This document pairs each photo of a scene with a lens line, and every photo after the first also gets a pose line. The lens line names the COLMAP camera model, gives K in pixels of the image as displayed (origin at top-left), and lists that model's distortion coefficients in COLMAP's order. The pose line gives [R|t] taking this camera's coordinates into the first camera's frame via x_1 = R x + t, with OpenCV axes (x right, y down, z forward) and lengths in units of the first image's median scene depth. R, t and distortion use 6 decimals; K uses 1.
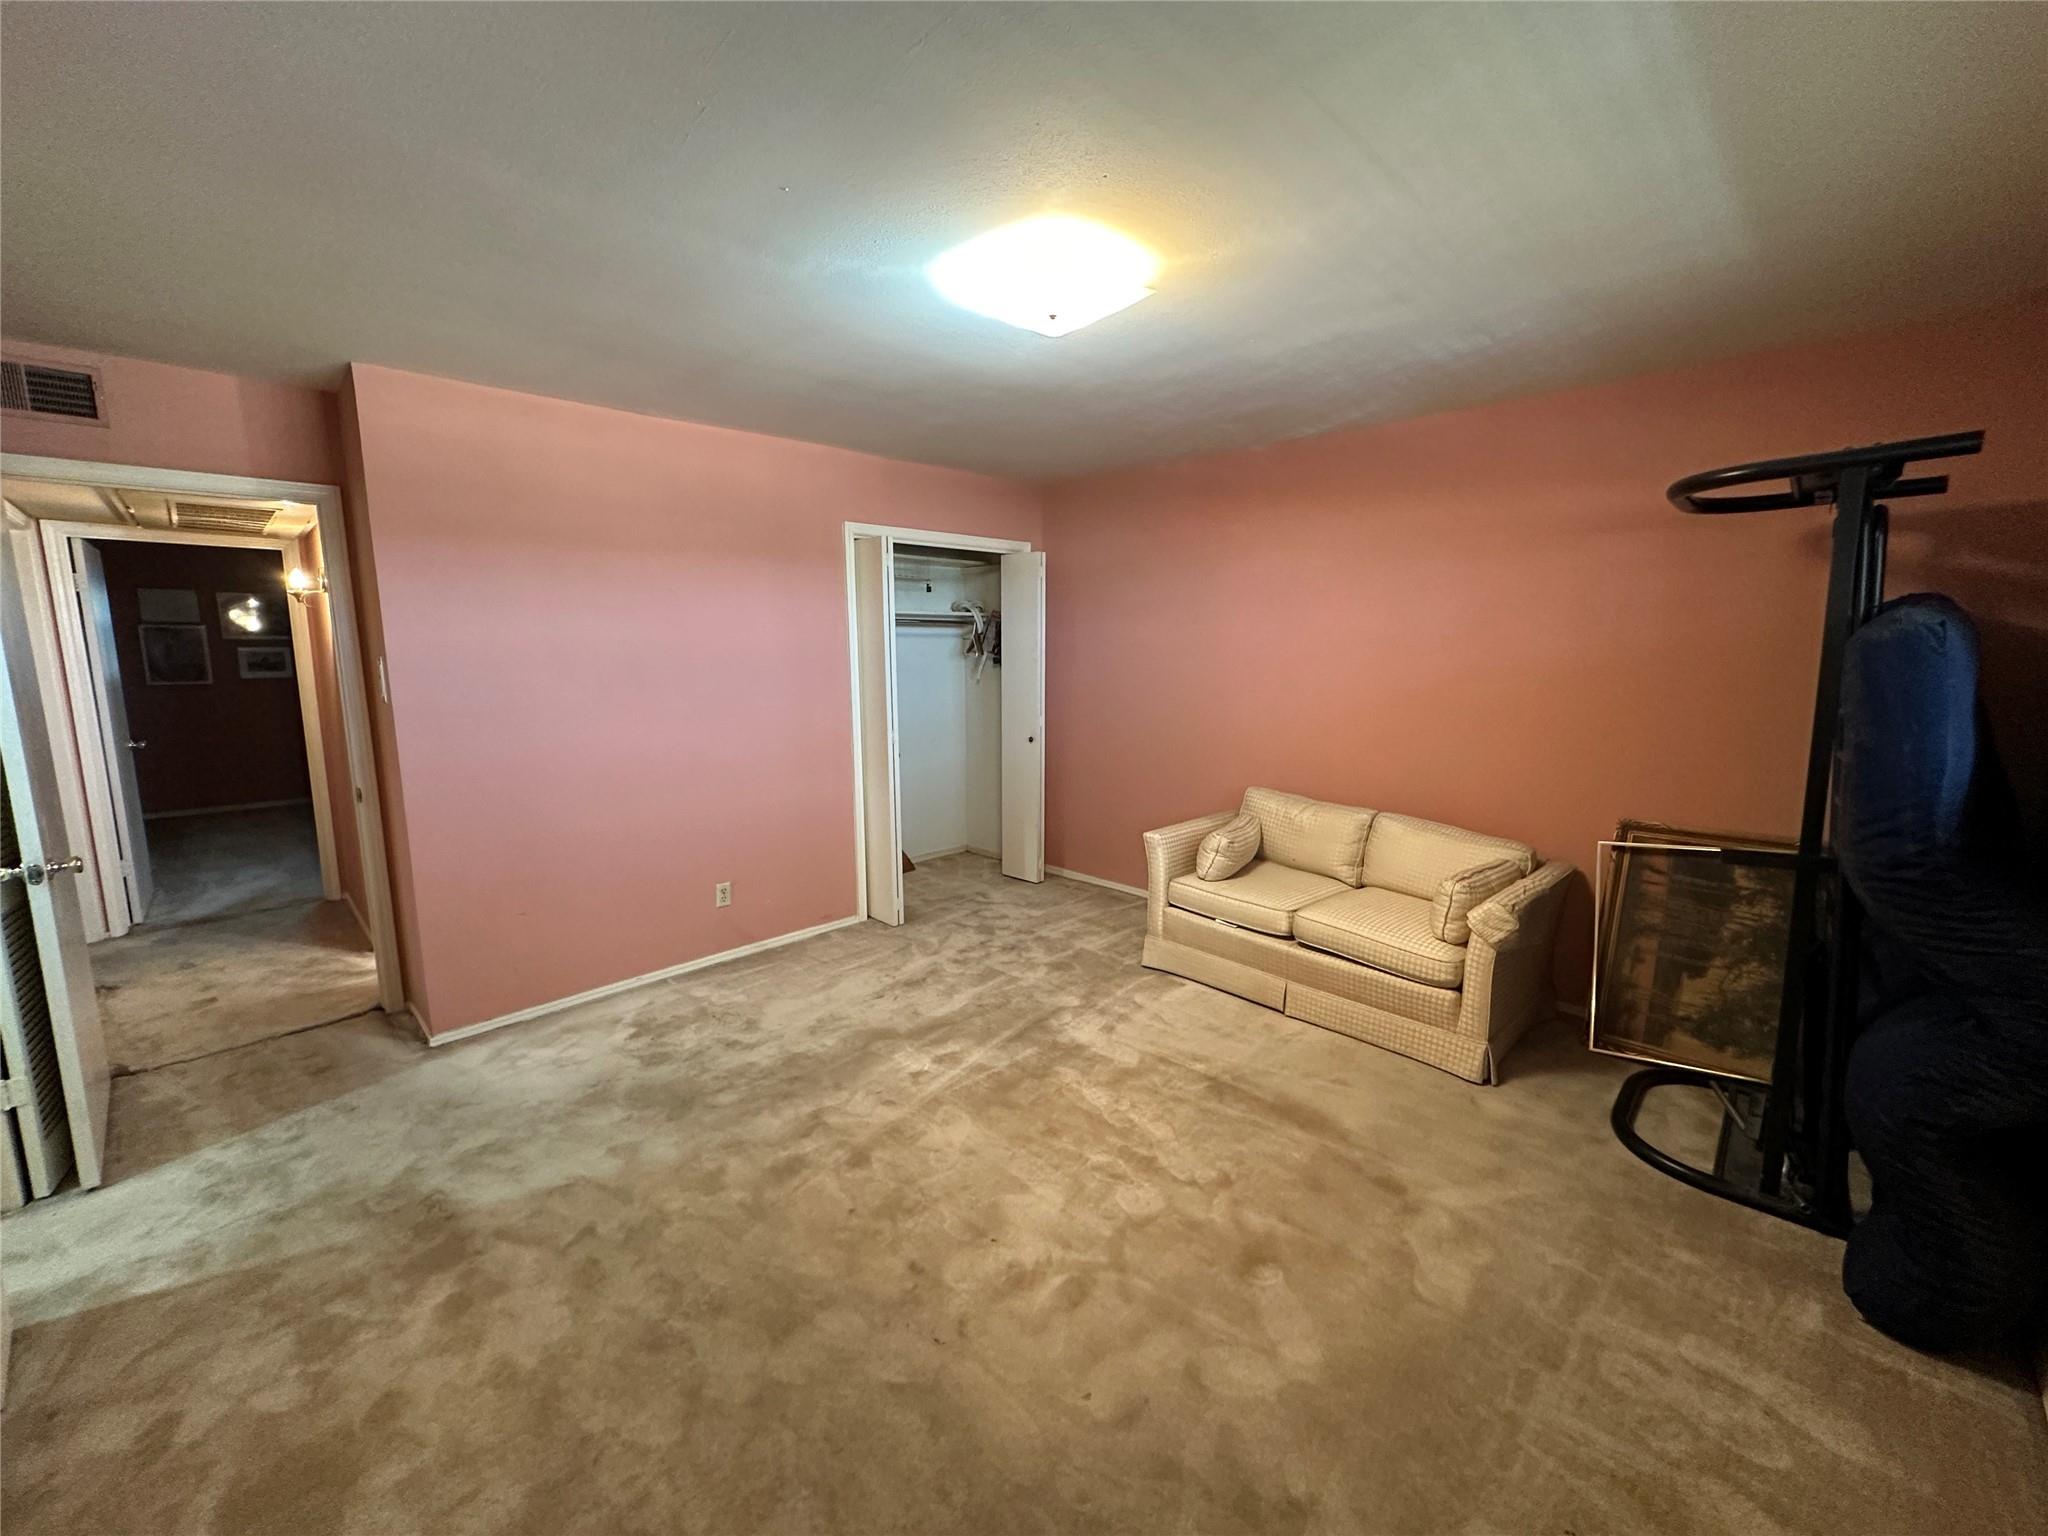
lens RADIAL K [[821.1, 0, 1021.0], [0, 821.1, 770.4], [0, 0, 1]] dist [-0.002967, 0.000635]
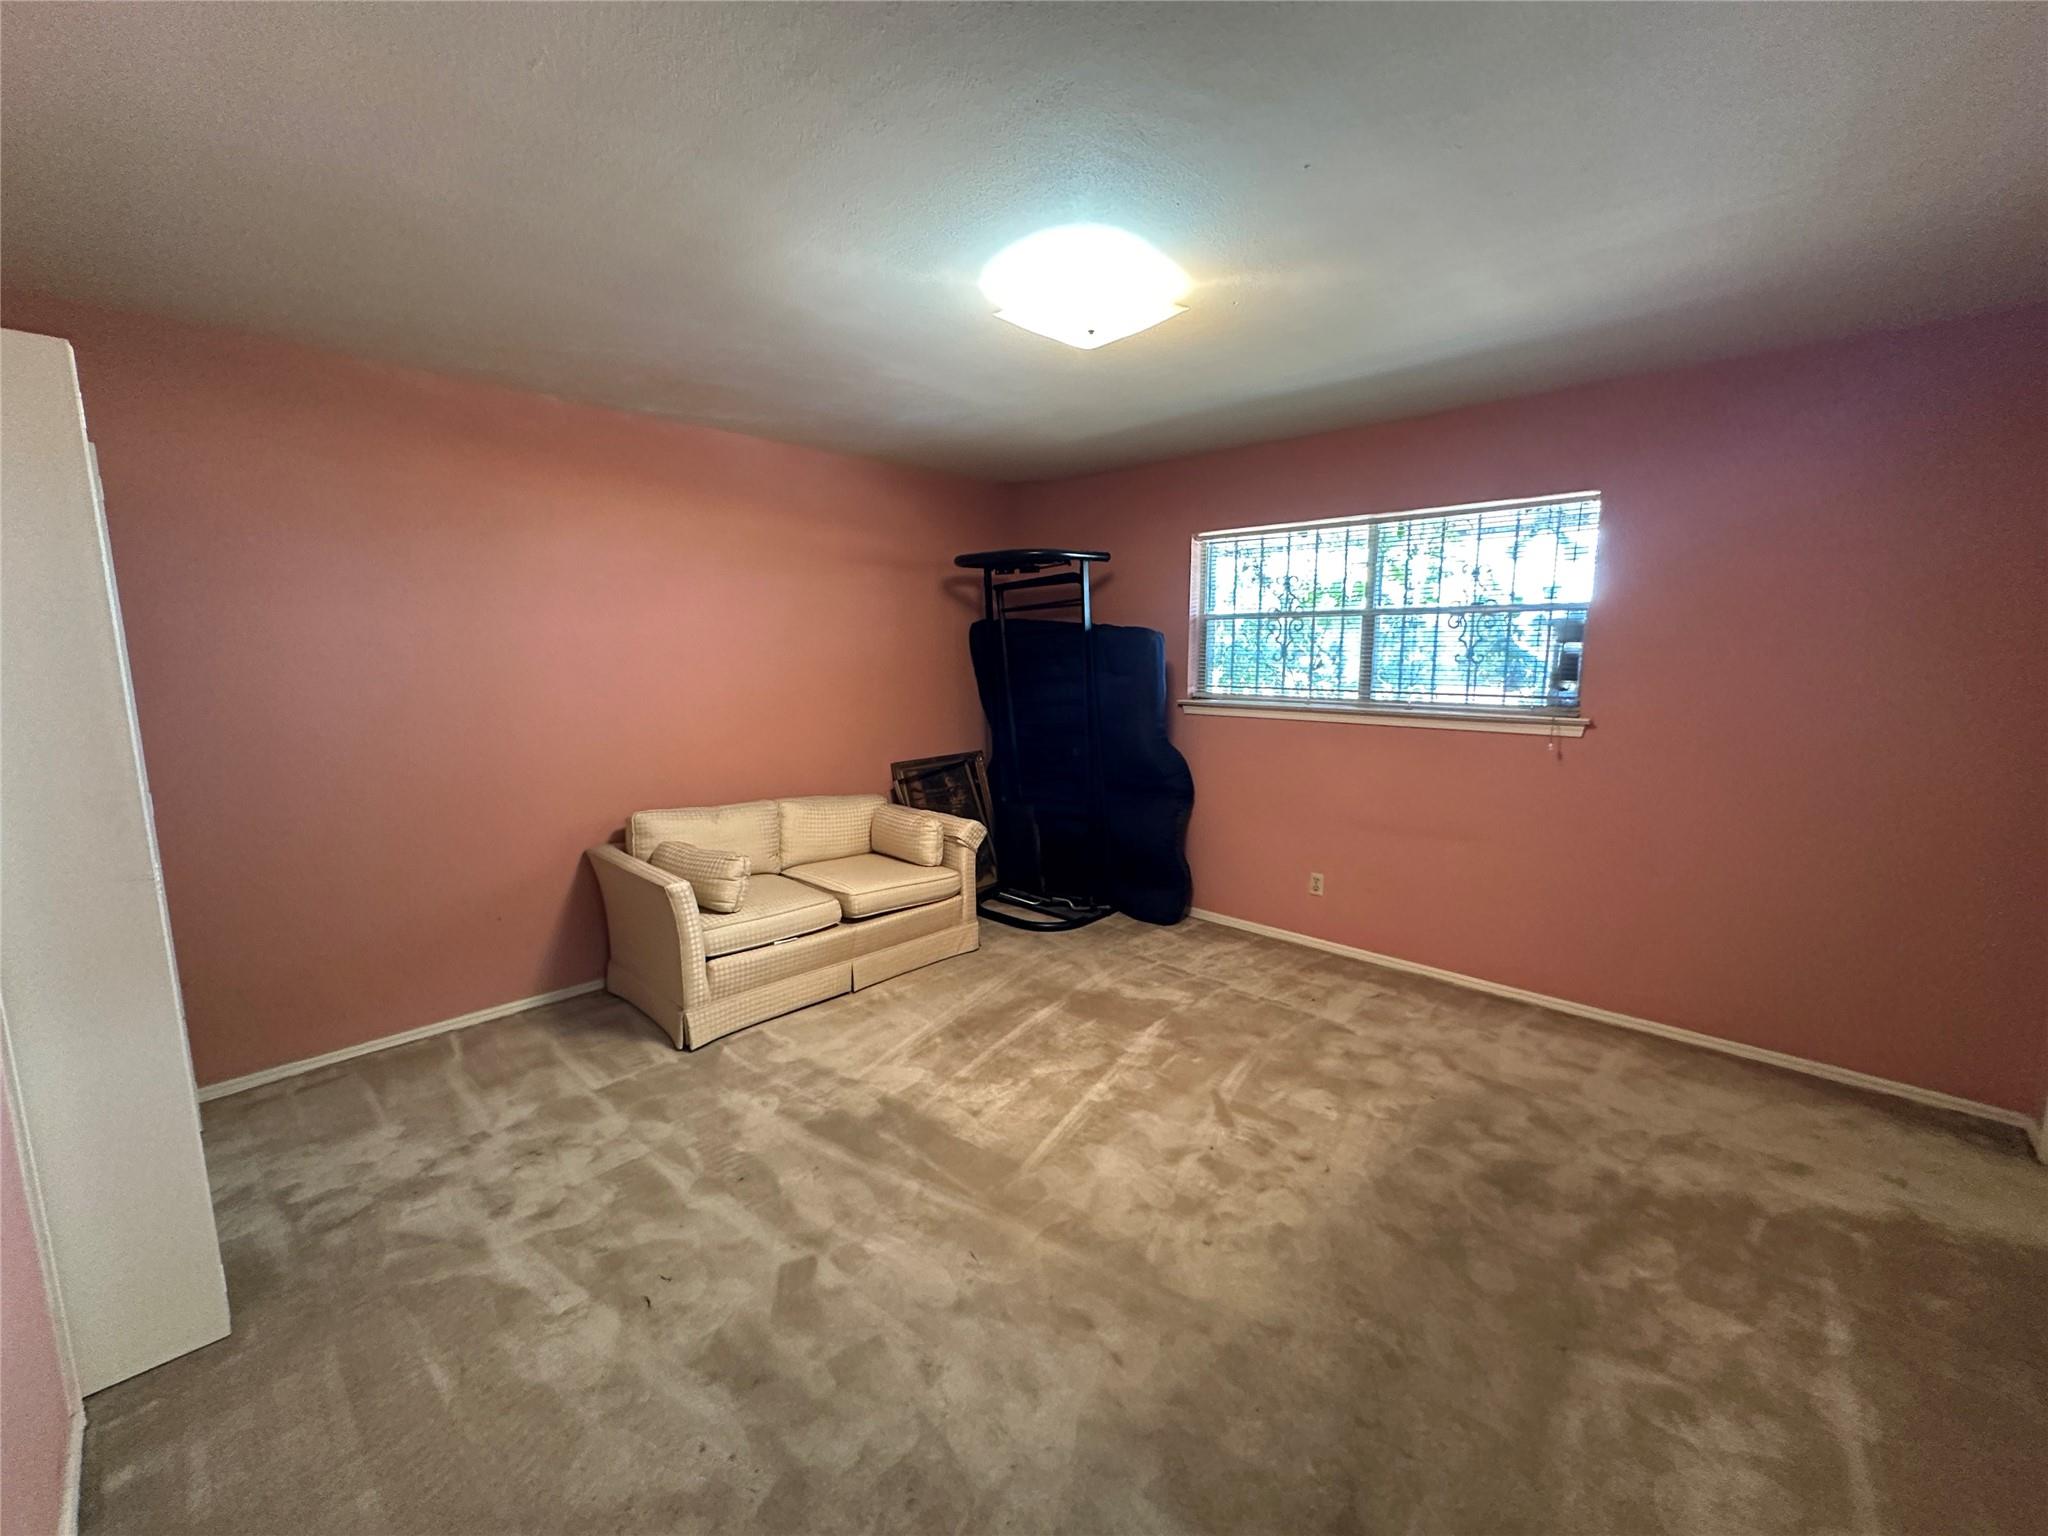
lens RADIAL K [[821.1, 0, 1021.0], [0, 821.1, 770.4], [0, 0, 1]] dist [-0.002967, 0.000635]
pose [[-0.023722, -0.149110, 0.988536, -0.696878], [0.162899, 0.975022, 0.150981, -0.108258], [-0.986358, 0.164613, 0.001160, 0.746491]]
